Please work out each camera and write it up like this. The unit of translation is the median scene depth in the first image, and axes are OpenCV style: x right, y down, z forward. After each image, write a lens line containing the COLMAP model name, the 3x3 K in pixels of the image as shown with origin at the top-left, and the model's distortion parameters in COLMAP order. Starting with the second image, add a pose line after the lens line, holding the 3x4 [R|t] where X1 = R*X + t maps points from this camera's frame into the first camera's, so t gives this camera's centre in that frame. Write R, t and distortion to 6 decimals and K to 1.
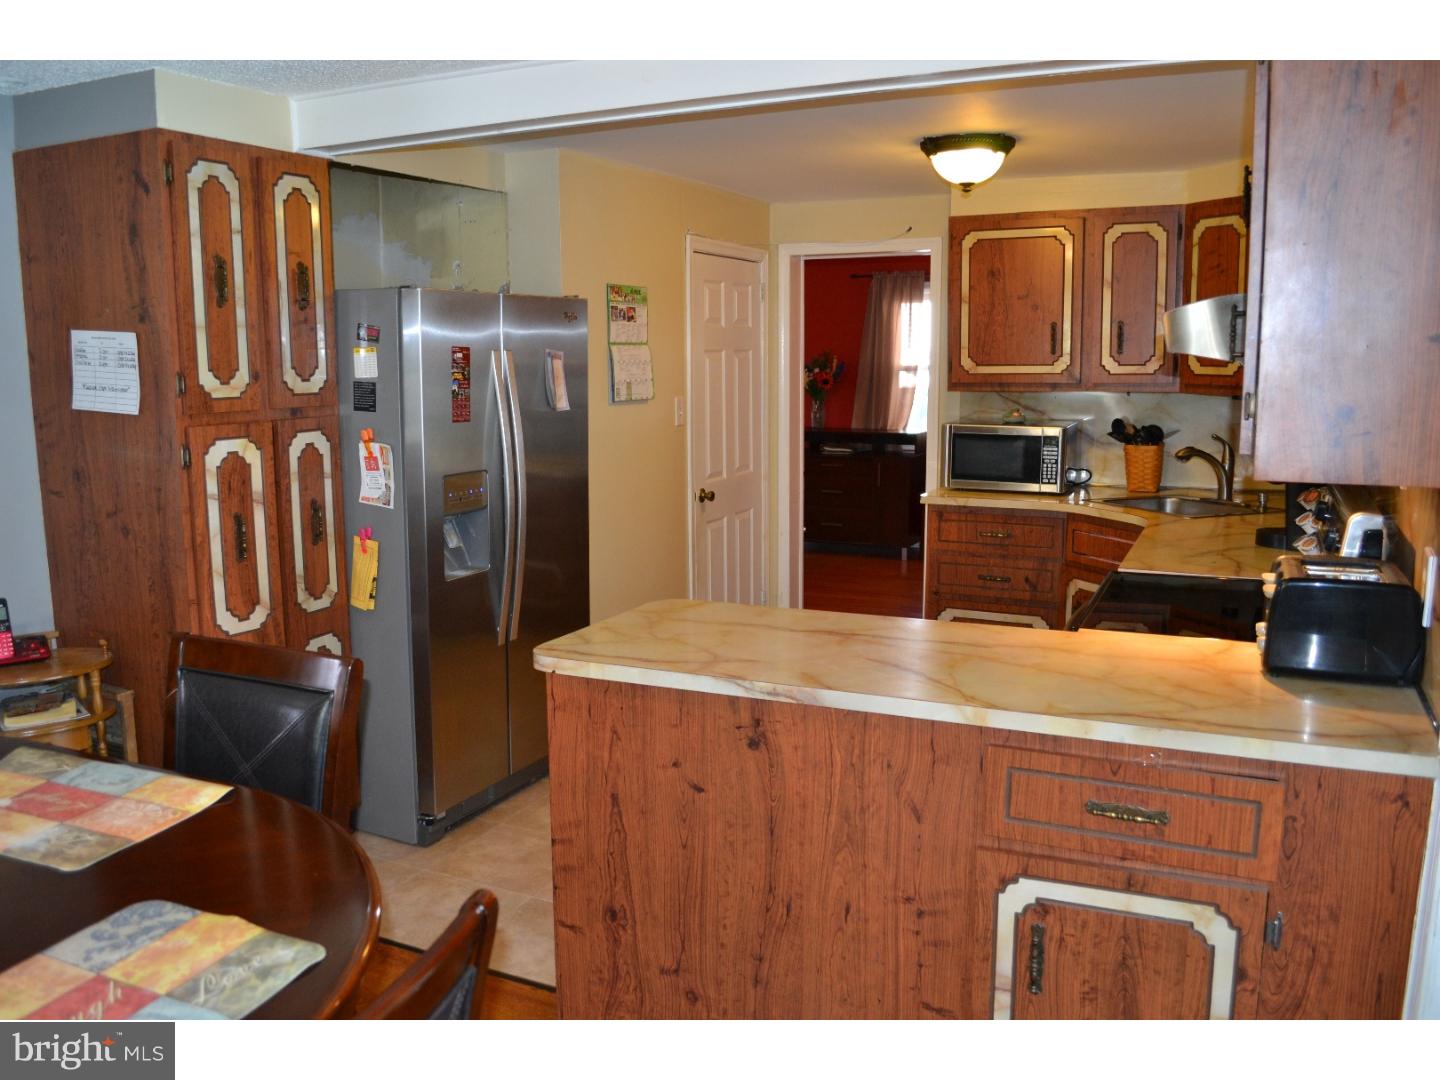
lens RADIAL K [[1169.0, 0, 712.2], [0, 1169.0, 529.6], [0, 0, 1]] dist [-0.078912, 0.019542]
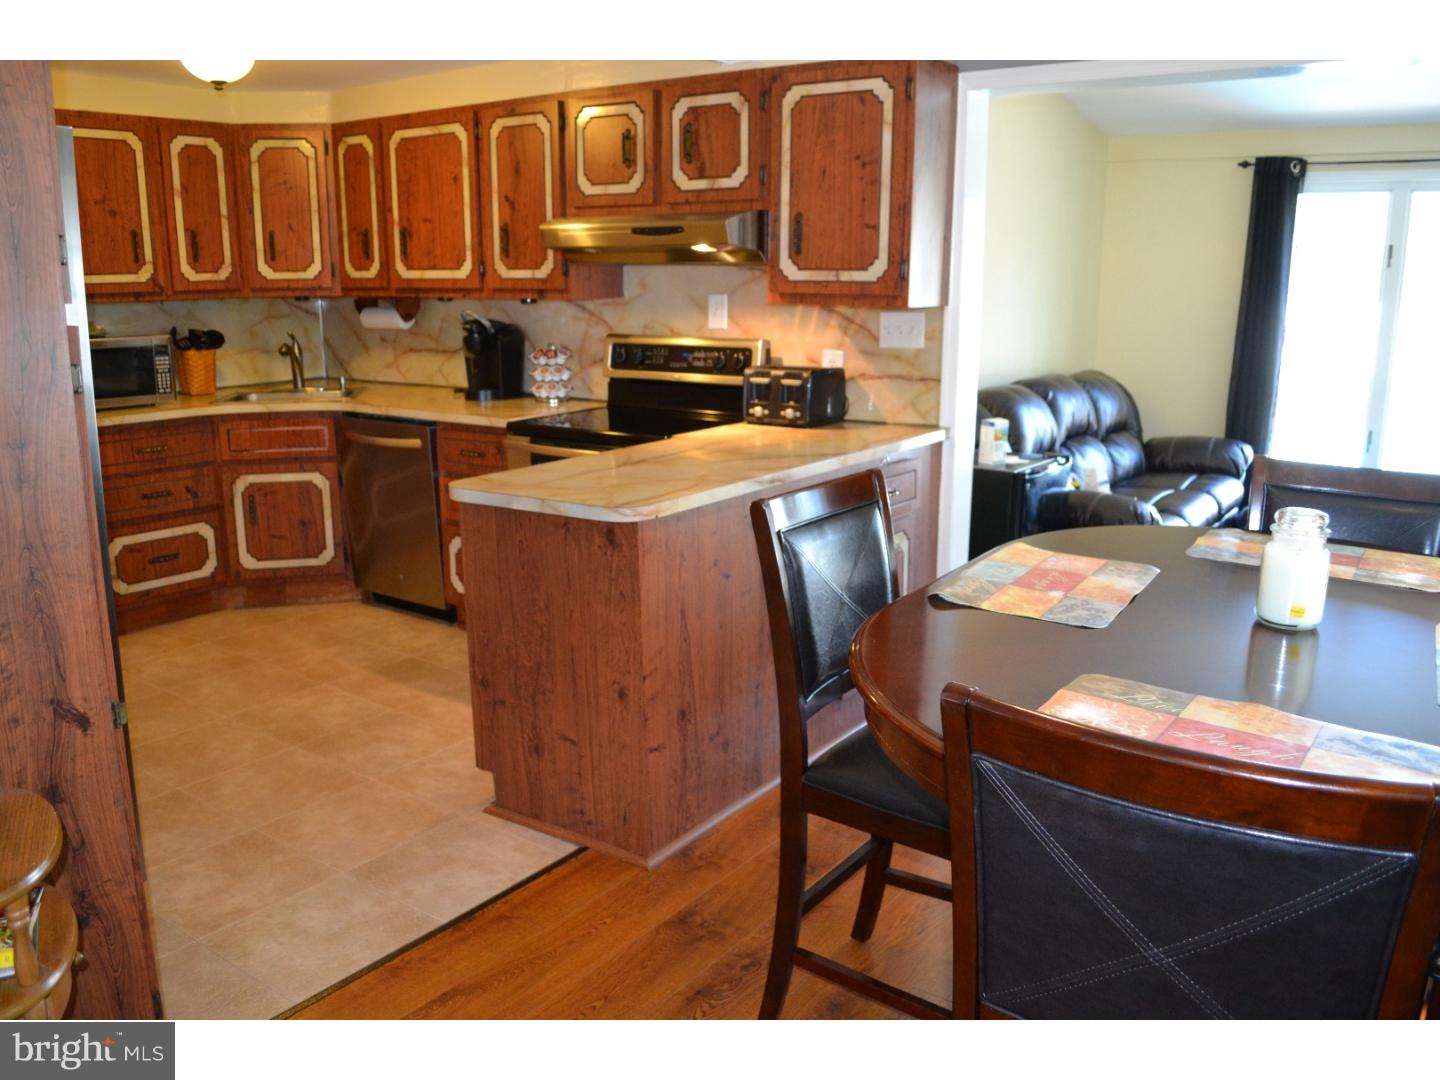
lens RADIAL K [[1169.0, 0, 690.6], [0, 1169.0, 540.8], [0, 0, 1]] dist [-0.078912, 0.019542]
pose [[0.195437, -0.209543, 0.958069, -0.606057], [0.153362, 0.971419, 0.181178, -0.026640], [-0.968651, 0.111523, 0.221987, 0.365343]]
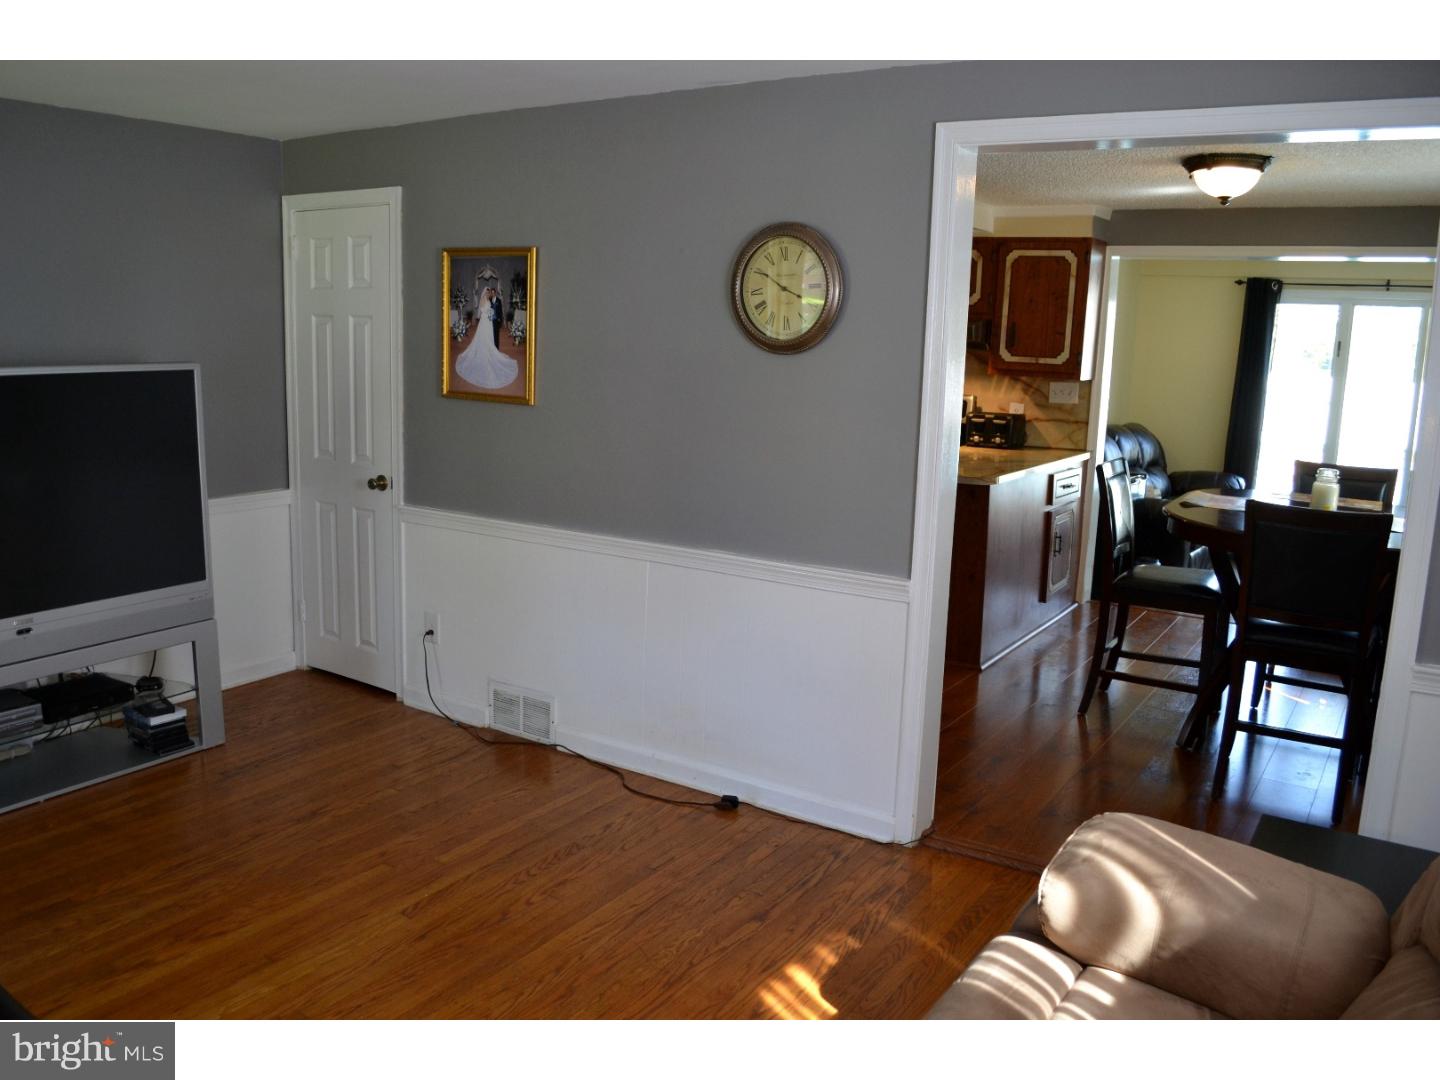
lens RADIAL K [[1169.0, 0, 716.6], [0, 1169.0, 548.0], [0, 0, 1]] dist [-0.078912, 0.019542]
pose [[0.135225, -0.169740, 0.976167, -1.173328], [0.125442, 0.980222, 0.153068, -0.079671], [-0.982842, 0.101753, 0.153842, 0.593656]]
